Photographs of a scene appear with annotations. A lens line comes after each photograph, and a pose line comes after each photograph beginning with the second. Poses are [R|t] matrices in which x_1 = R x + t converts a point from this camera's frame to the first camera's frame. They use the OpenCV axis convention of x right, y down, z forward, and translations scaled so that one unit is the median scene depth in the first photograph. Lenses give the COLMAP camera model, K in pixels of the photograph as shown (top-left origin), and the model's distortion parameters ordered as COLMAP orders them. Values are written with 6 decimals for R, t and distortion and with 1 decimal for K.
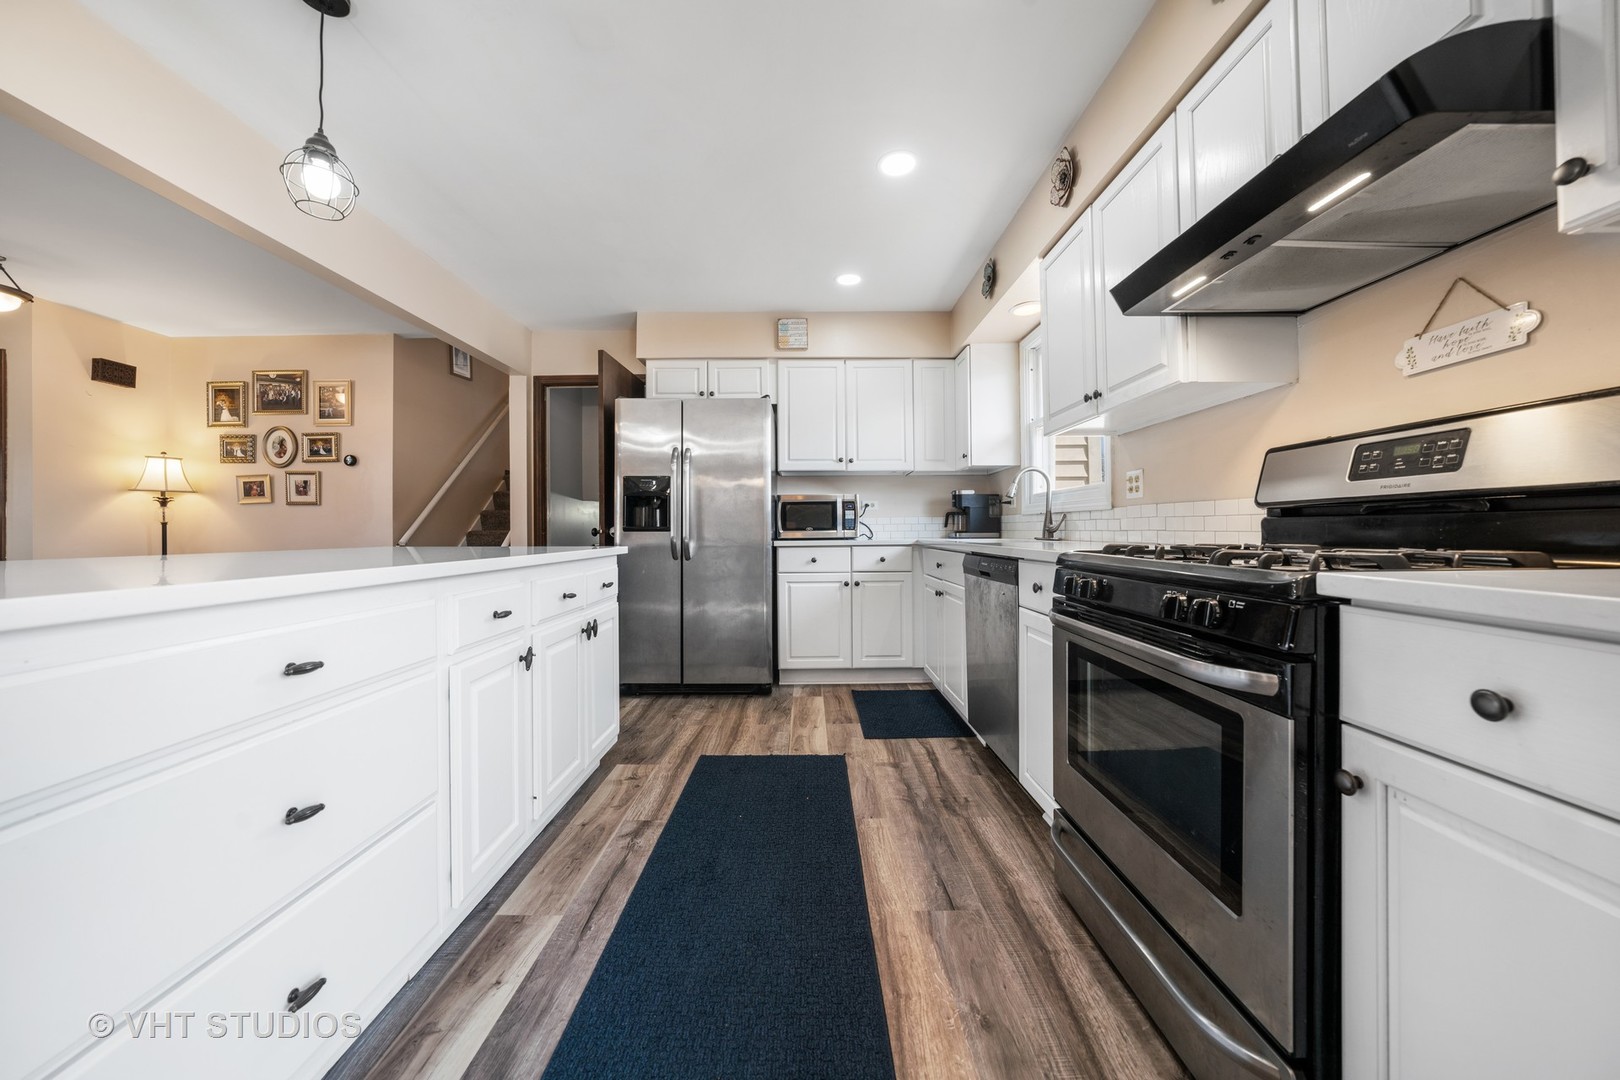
lens RADIAL K [[569.7, 0, 815.4], [0, 569.7, 529.1], [0, 0, 1]] dist [-0.013267, 0.002386]
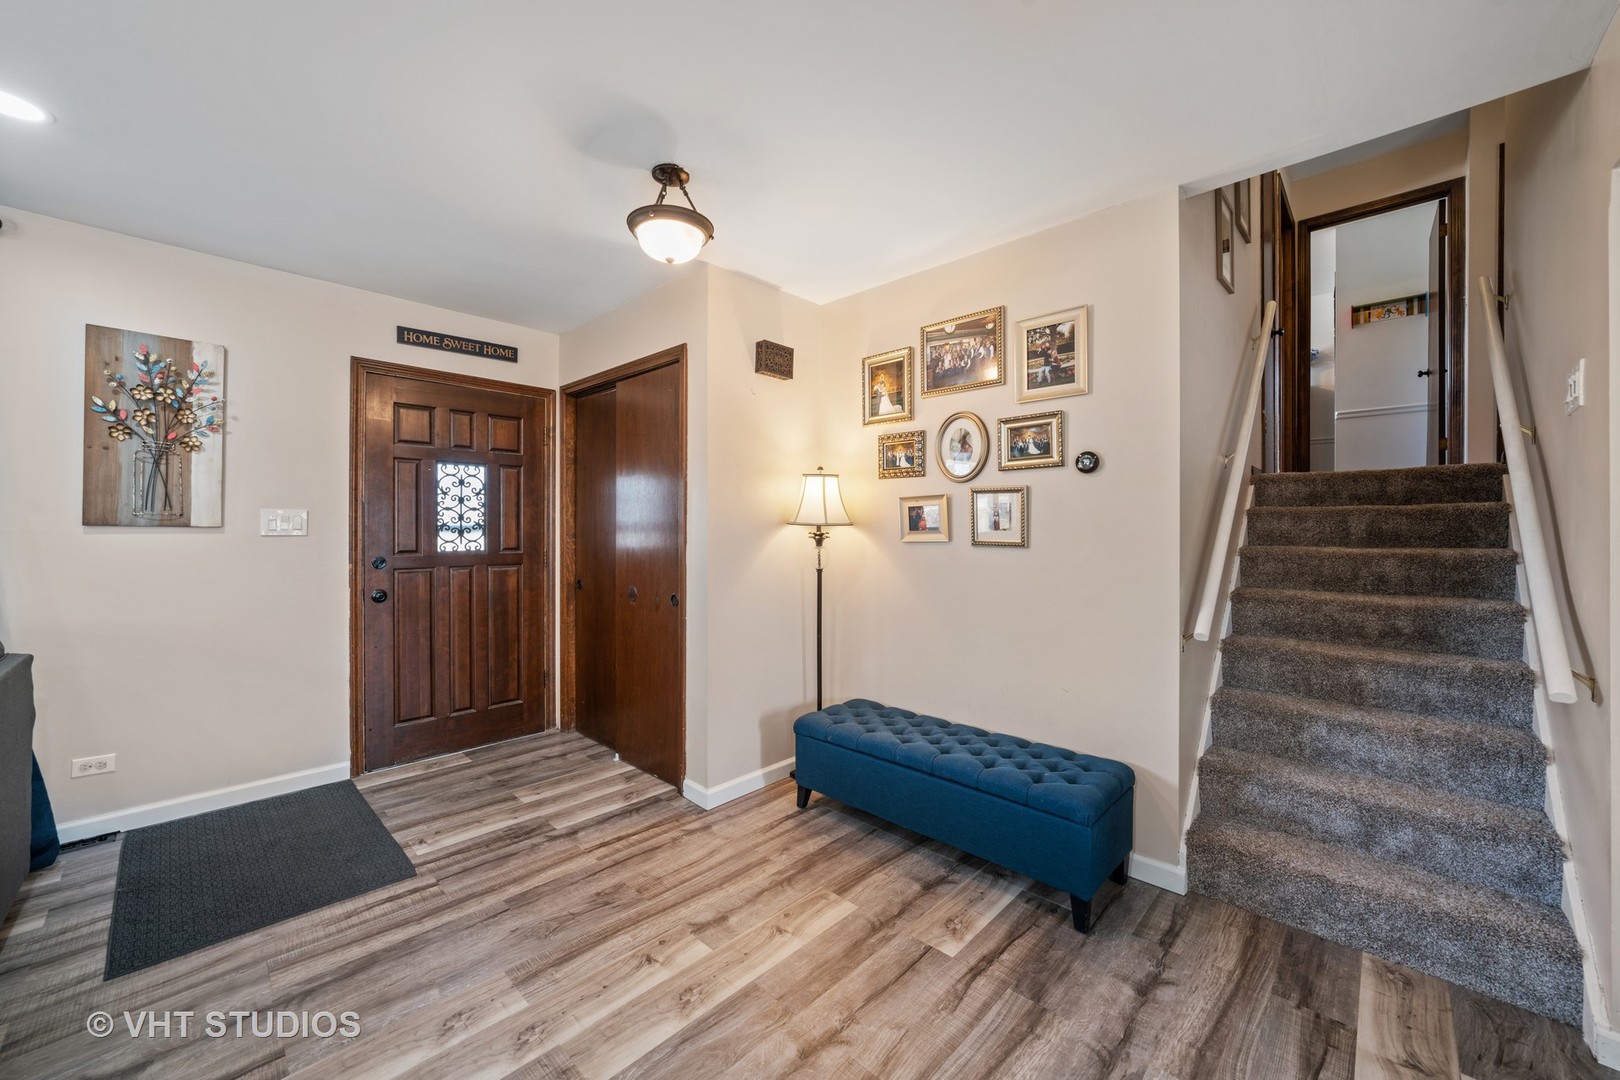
lens RADIAL K [[636.8, 0, 818.5], [0, 636.8, 533.9], [0, 0, 1]] dist [0.001811, 0.000176]
pose [[0.729814, 0.011952, -0.683542, -0.733103], [-0.007147, 0.999926, 0.009853, -0.073453], [0.683609, -0.002306, 0.729845, 0.501572]]
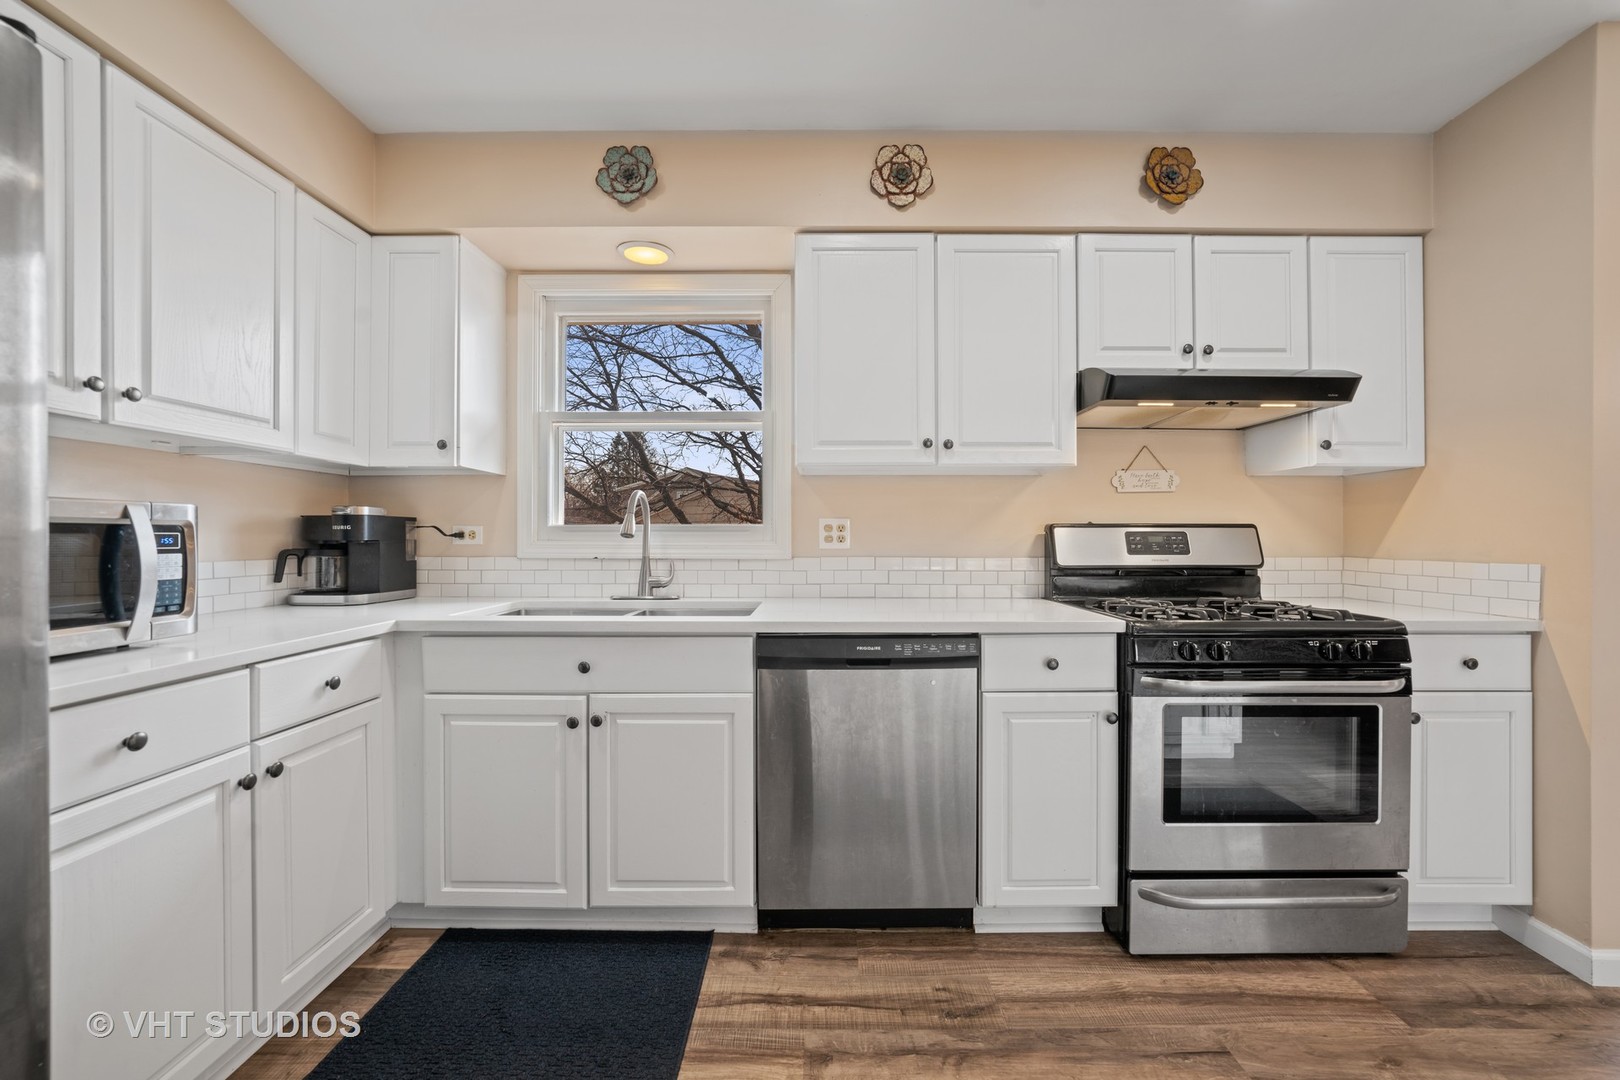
lens RADIAL K [[616.7, 0, 821.7], [0, 616.7, 535.7], [0, 0, 1]] dist [-0.016542, 0.001163]
pose [[0.018986, 0.011699, 0.999751, -0.282738], [-0.002915, 0.999928, -0.011646, -0.041192], [-0.999815, -0.002693, 0.019019, 0.649241]]
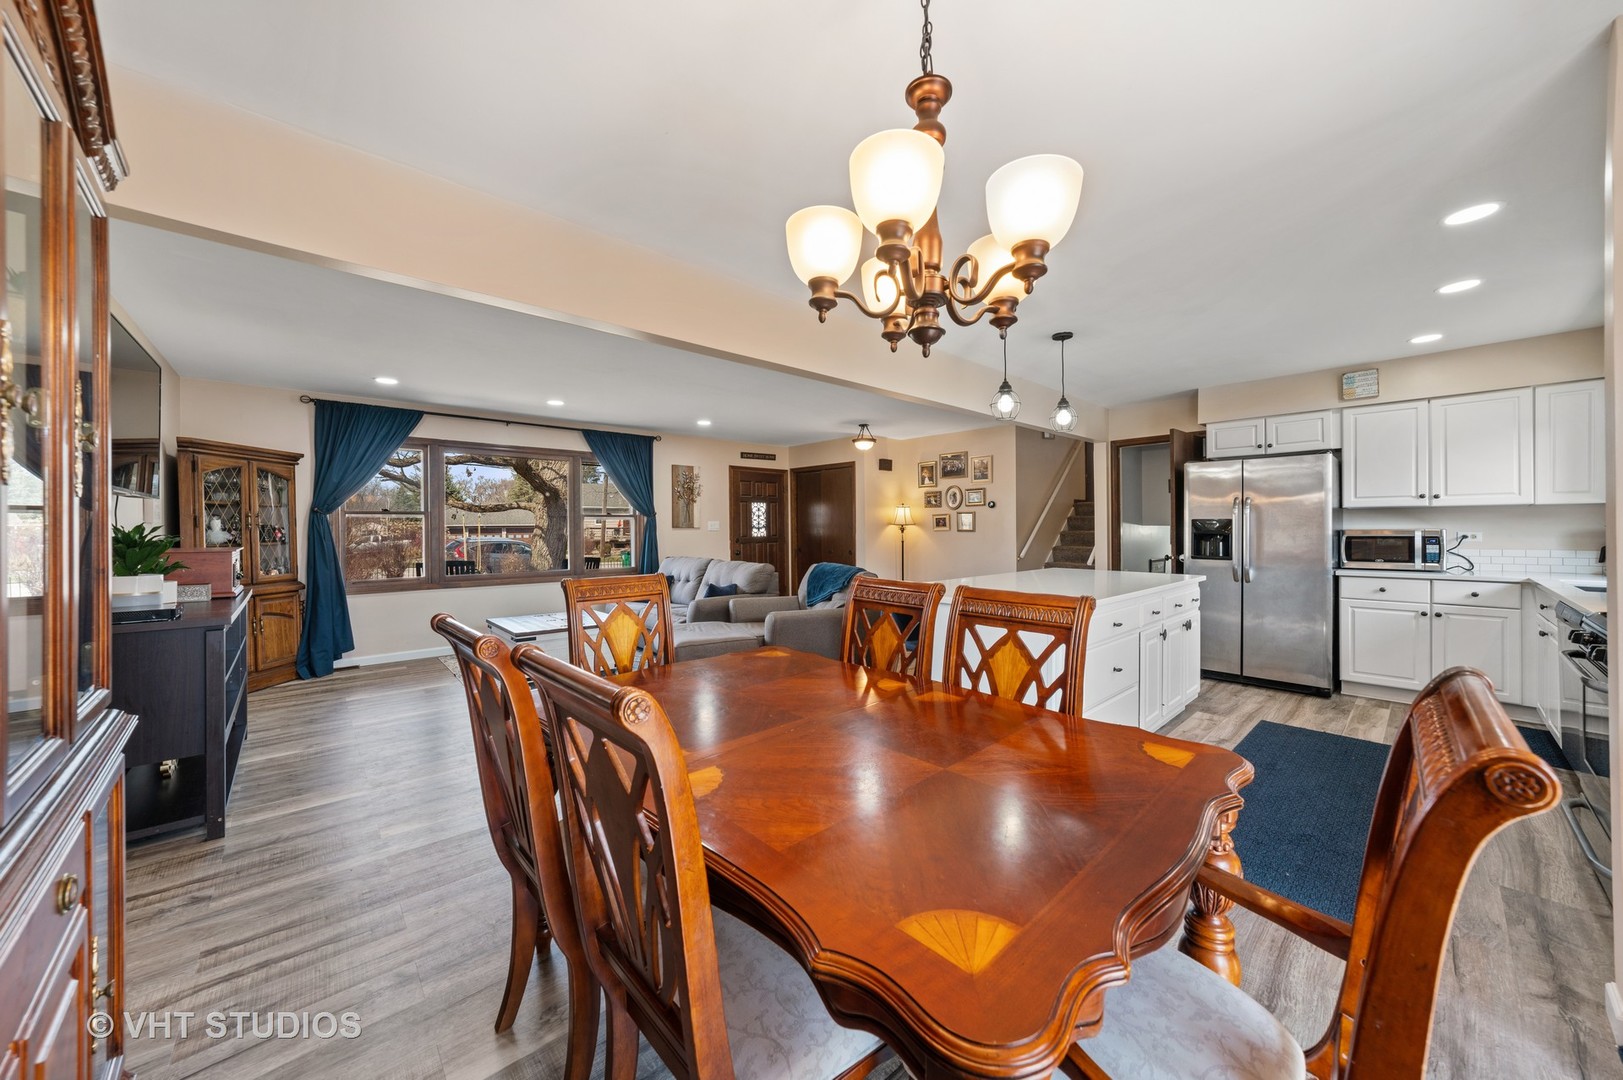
lens RADIAL K [[570.8, 0, 813.7], [0, 570.8, 532.2], [0, 0, 1]] dist [-0.013267, 0.002386]
pose [[0.662248, 0.005725, -0.749263, 0.085996], [0.004354, 0.999925, 0.011488, -0.075665], [0.749272, -0.010870, 0.662173, -0.571426]]
